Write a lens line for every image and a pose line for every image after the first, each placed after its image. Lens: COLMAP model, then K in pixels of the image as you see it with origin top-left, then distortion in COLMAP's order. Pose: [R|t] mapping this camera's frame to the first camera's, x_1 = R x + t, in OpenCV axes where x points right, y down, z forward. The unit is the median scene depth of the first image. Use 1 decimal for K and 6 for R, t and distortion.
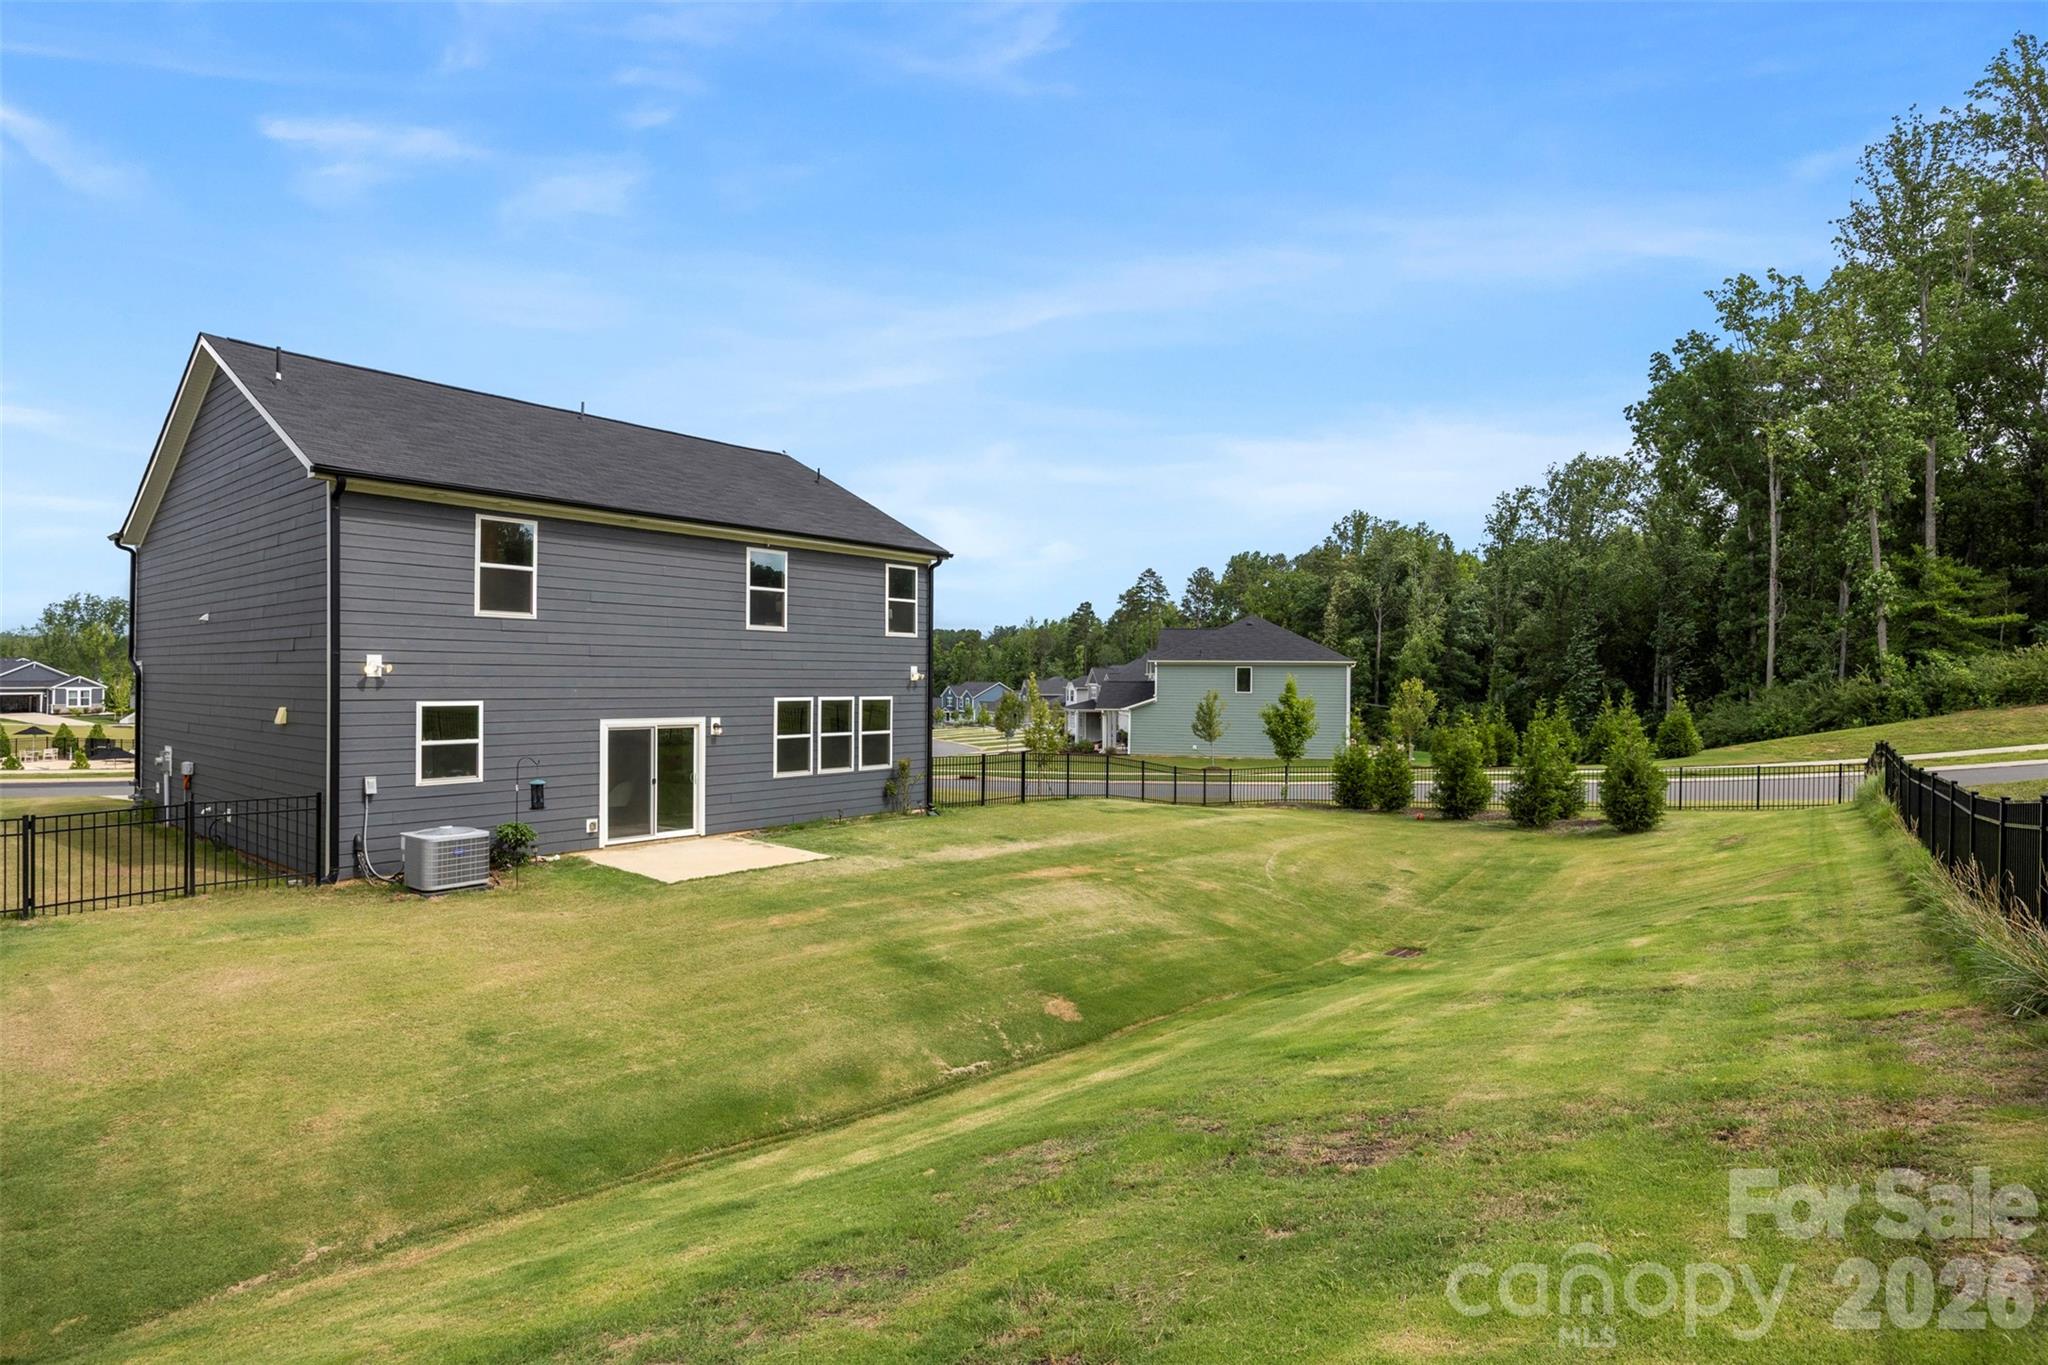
lens RADIAL K [[1066.6, 0, 1022.2], [0, 1066.6, 696.7], [0, 0, 1]] dist [-0.004941, 0.000185]
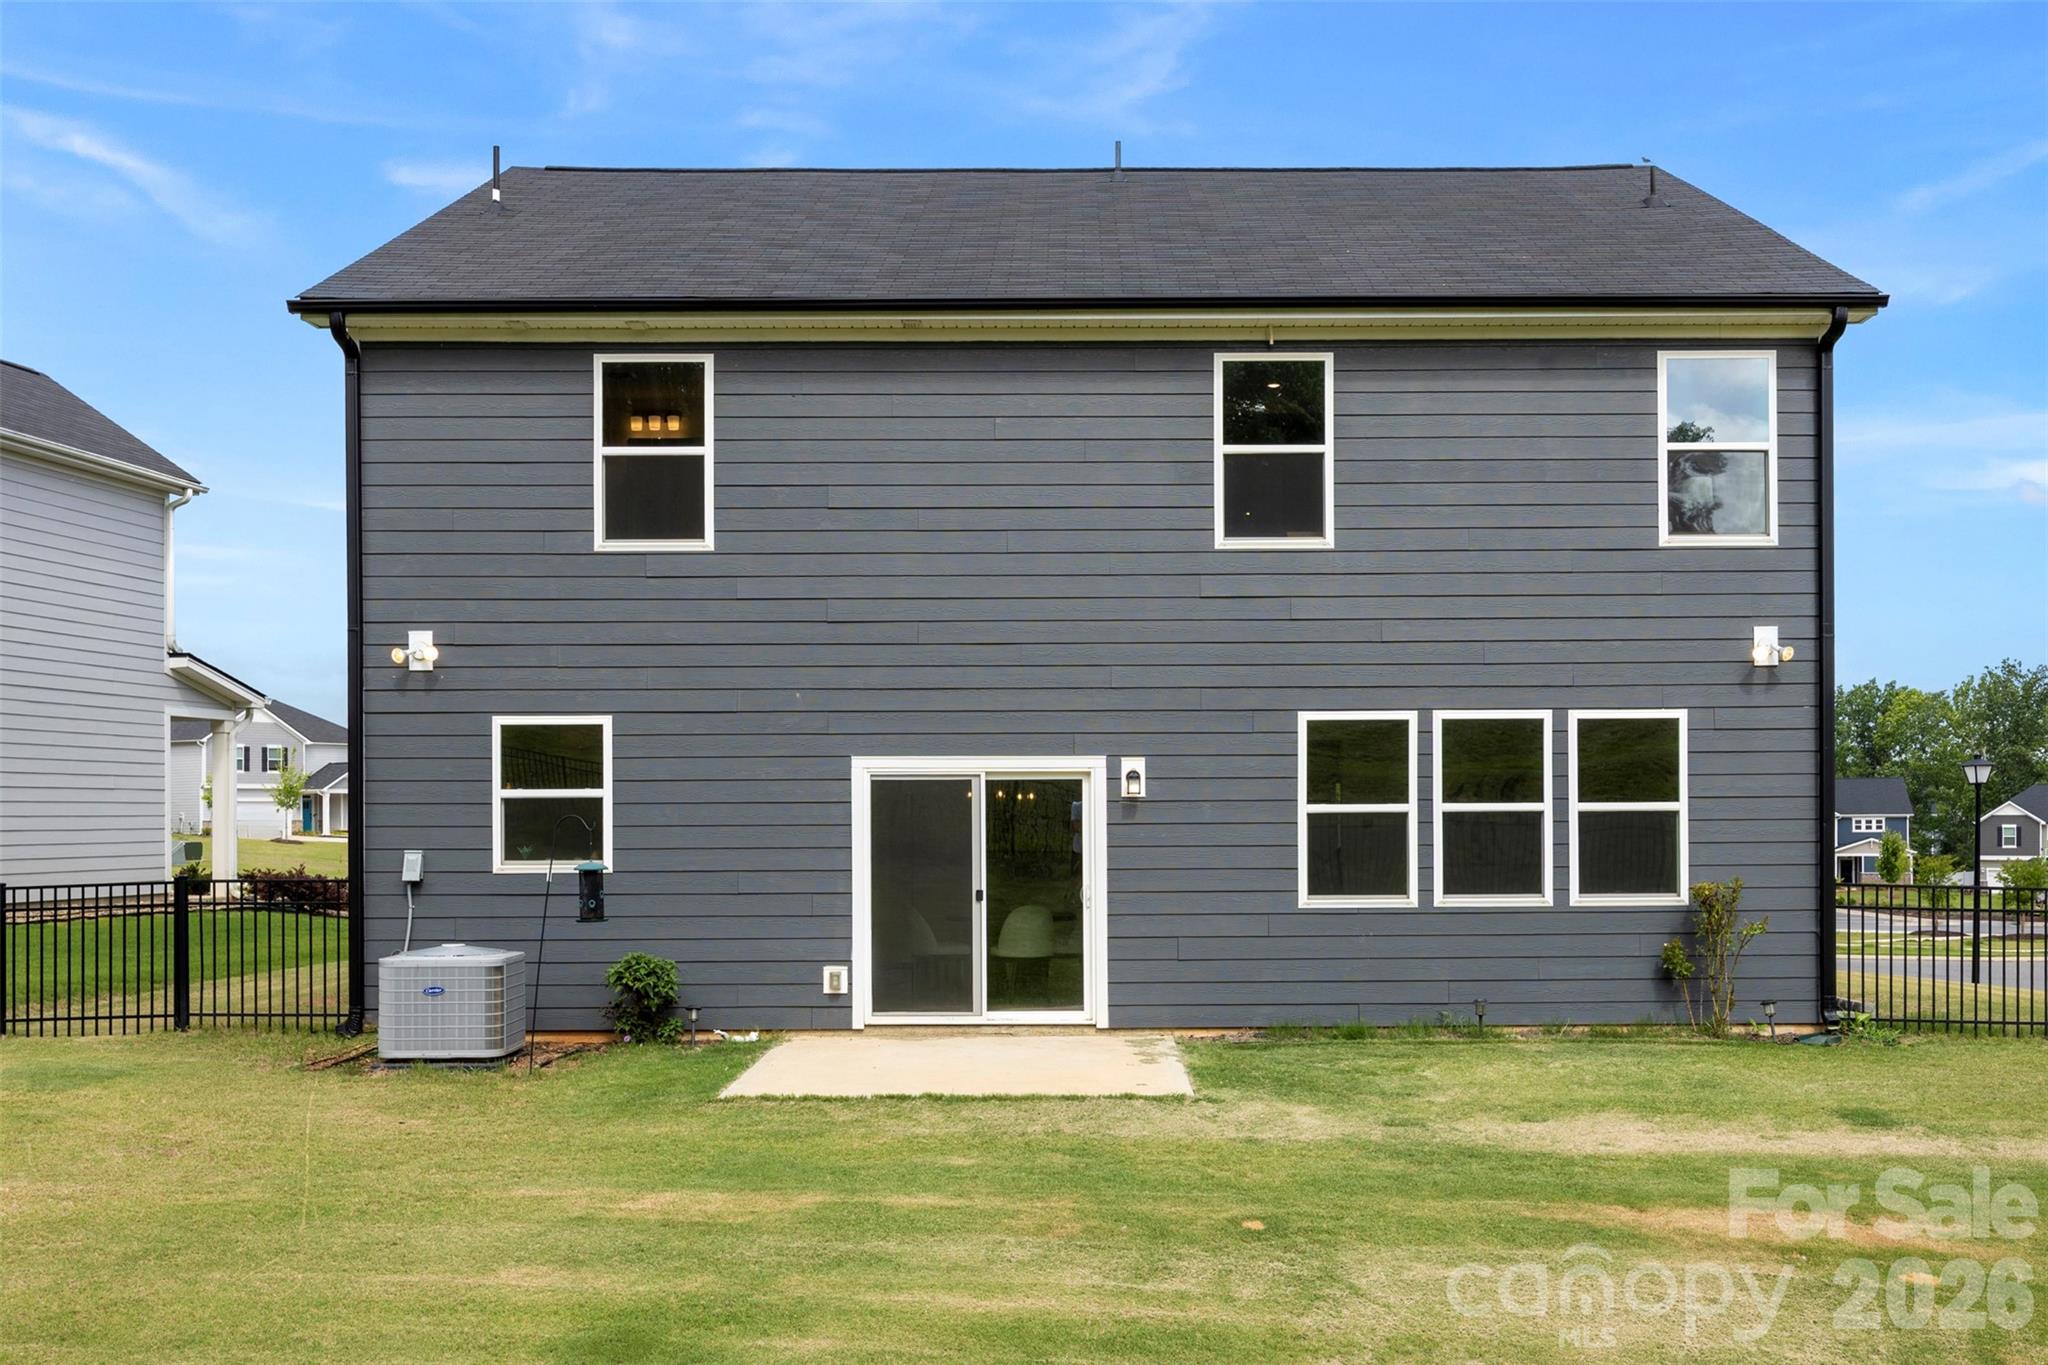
lens RADIAL K [[2111.9, 0, 1021.9], [0, 2111.9, 690.8], [0, 0, 1]] dist [0.001091, 0.000000]
pose [[0.641187, -0.000085, -0.767385, 0.338608], [-0.003148, 0.999991, -0.002740, -0.004882], [0.767378, 0.004173, 0.641181, 0.419997]]
